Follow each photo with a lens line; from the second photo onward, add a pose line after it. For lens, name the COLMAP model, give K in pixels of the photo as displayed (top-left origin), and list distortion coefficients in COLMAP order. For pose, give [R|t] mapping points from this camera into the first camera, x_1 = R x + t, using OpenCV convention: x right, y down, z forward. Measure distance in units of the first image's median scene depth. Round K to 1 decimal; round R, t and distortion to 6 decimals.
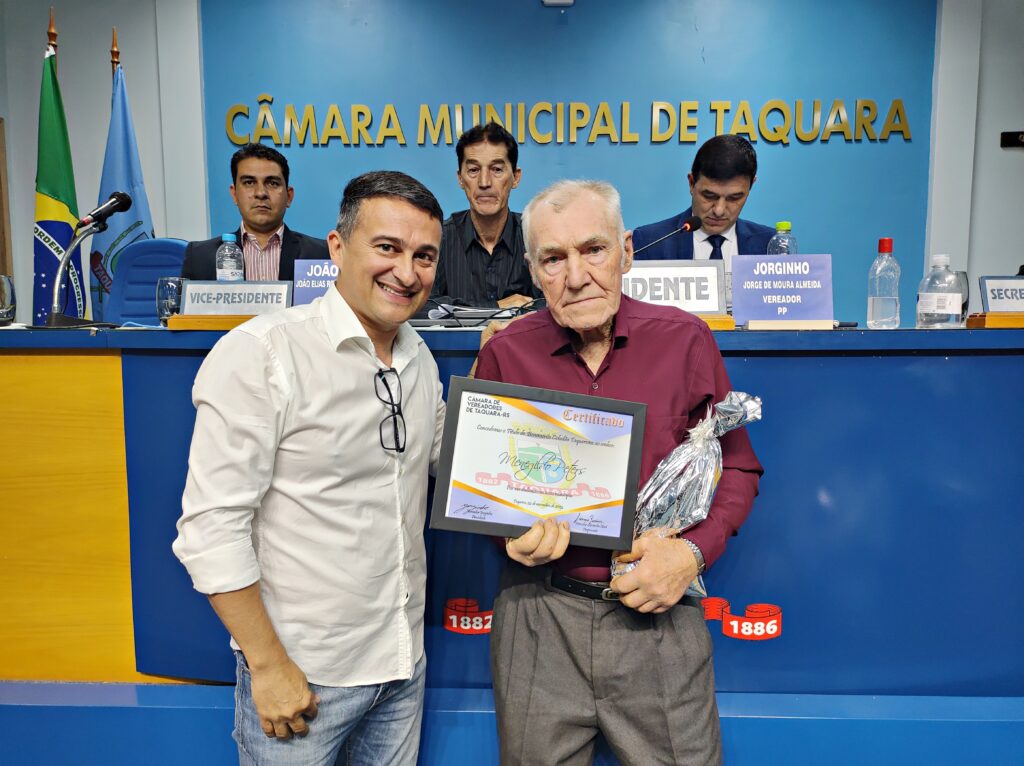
lens RADIAL K [[743.4, 0, 506.4], [0, 743.4, 377.6], [0, 0, 1]] dist [0.060408, -0.059277]
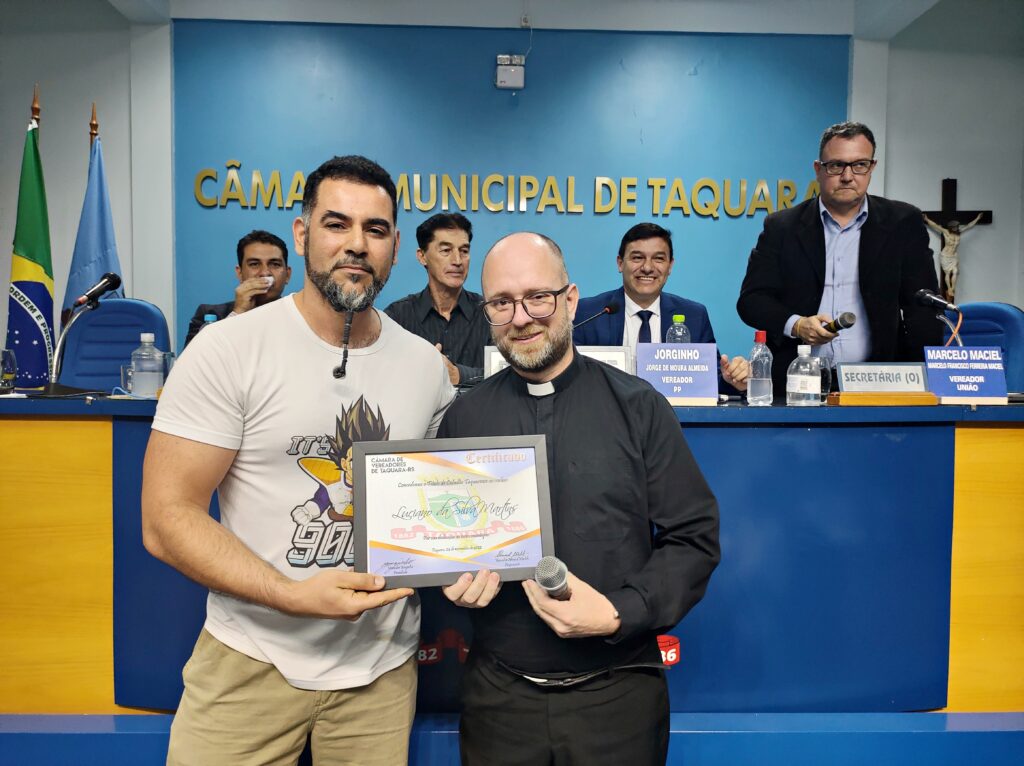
lens RADIAL K [[743.4, 0, 505.6], [0, 743.4, 378.9], [0, 0, 1]] dist [0.060408, -0.059277]
pose [[0.998436, 0.010016, 0.055010, 0.009144], [-0.006849, 0.998324, -0.057457, -0.013691], [-0.055493, 0.056991, 0.996831, -0.076911]]
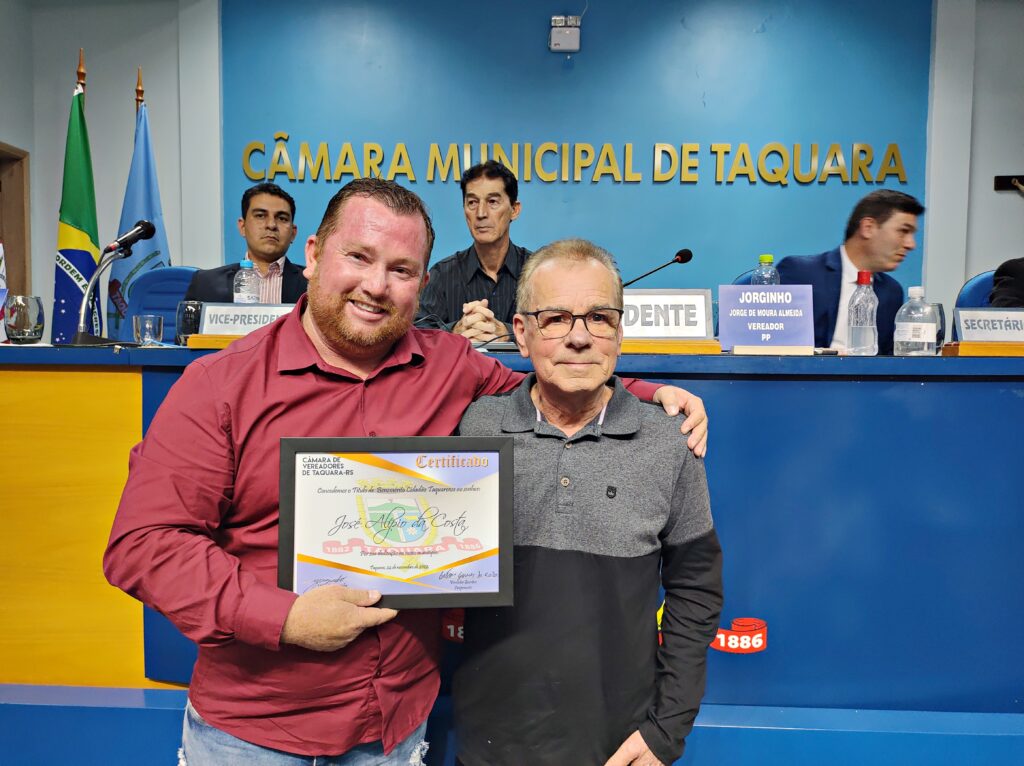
lens RADIAL K [[743.4, 0, 507.6], [0, 743.4, 379.3], [0, 0, 1]] dist [0.060408, -0.059277]
pose [[0.999889, 0.013113, -0.007057, 0.004336], [-0.013423, 0.998854, -0.045943, 0.009482], [0.006446, 0.046033, 0.998919, -0.022890]]
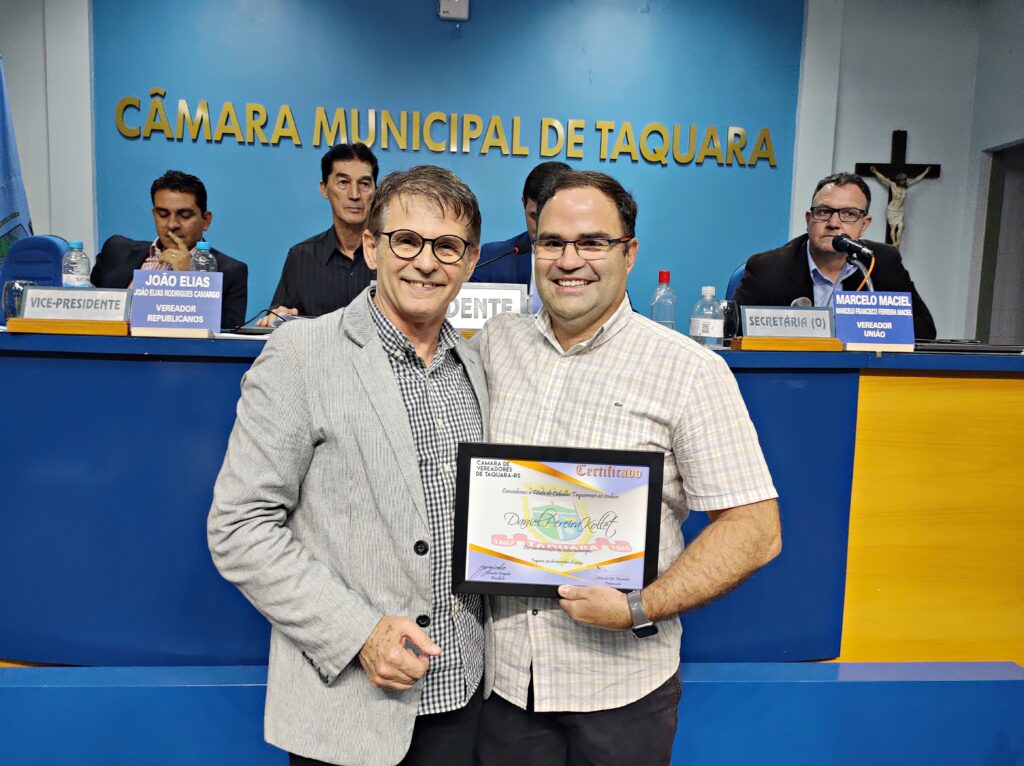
lens RADIAL K [[743.4, 0, 503.4], [0, 743.4, 380.2], [0, 0, 1]] dist [0.060408, -0.059277]
pose [[0.995060, 0.020508, 0.097138, 0.059470], [-0.021186, 0.999758, 0.005955, -0.006783], [-0.096992, -0.007983, 0.995253, -0.052818]]
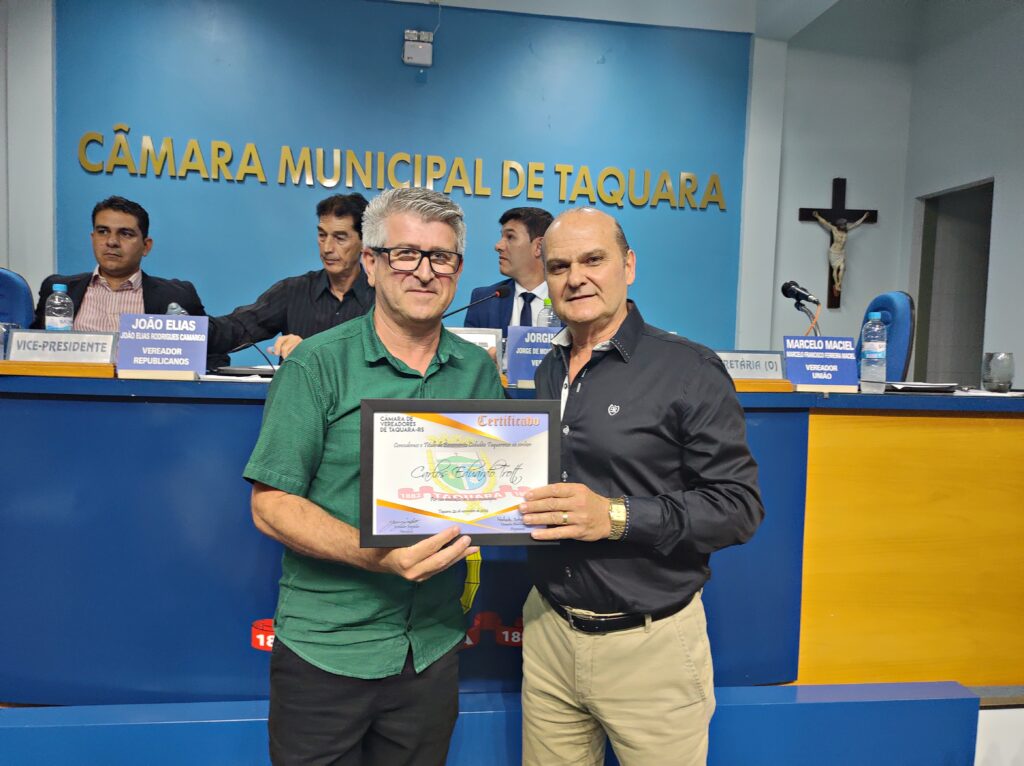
lens RADIAL K [[743.4, 0, 501.5], [0, 743.4, 380.2], [0, 0, 1]] dist [0.060408, -0.059277]
pose [[0.987840, 0.025369, 0.153388, 0.043393], [-0.019992, 0.999134, -0.036501, -0.012323], [-0.154181, 0.032990, 0.987492, -0.074956]]
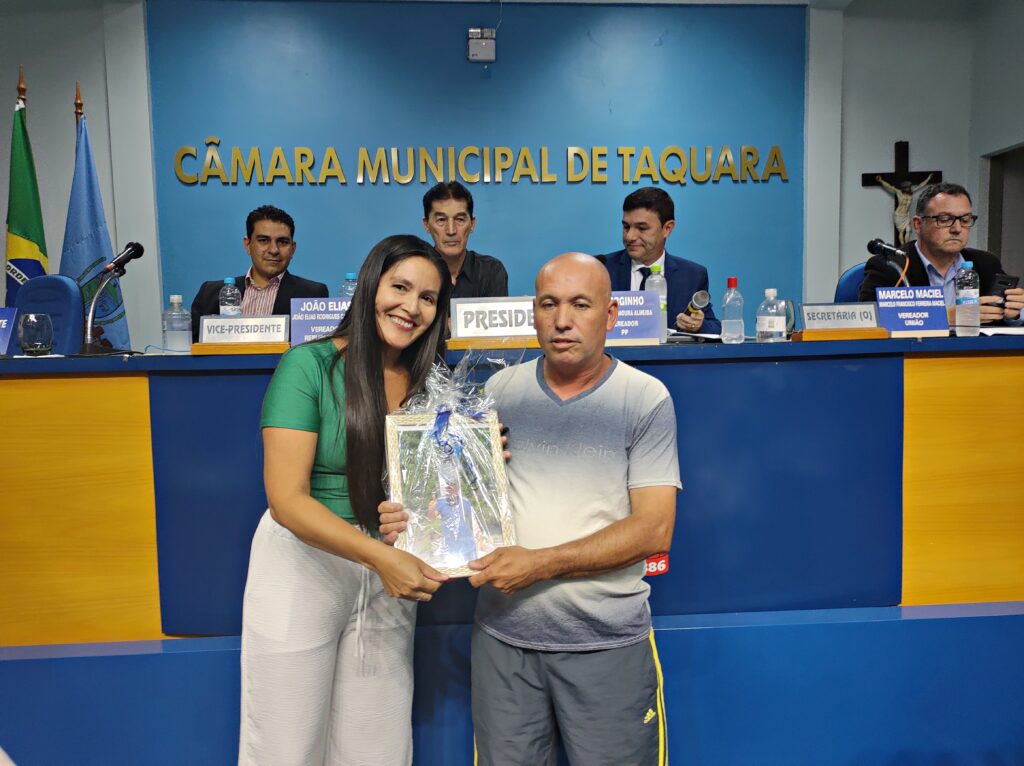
lens RADIAL K [[743.4, 0, 503.9], [0, 743.4, 374.5], [0, 0, 1]] dist [0.060408, -0.059277]
pose [[0.995364, -0.023797, 0.093186, -0.017483], [0.026797, 0.999158, -0.031080, 0.009581], [-0.092368, 0.033433, 0.995163, -0.127957]]
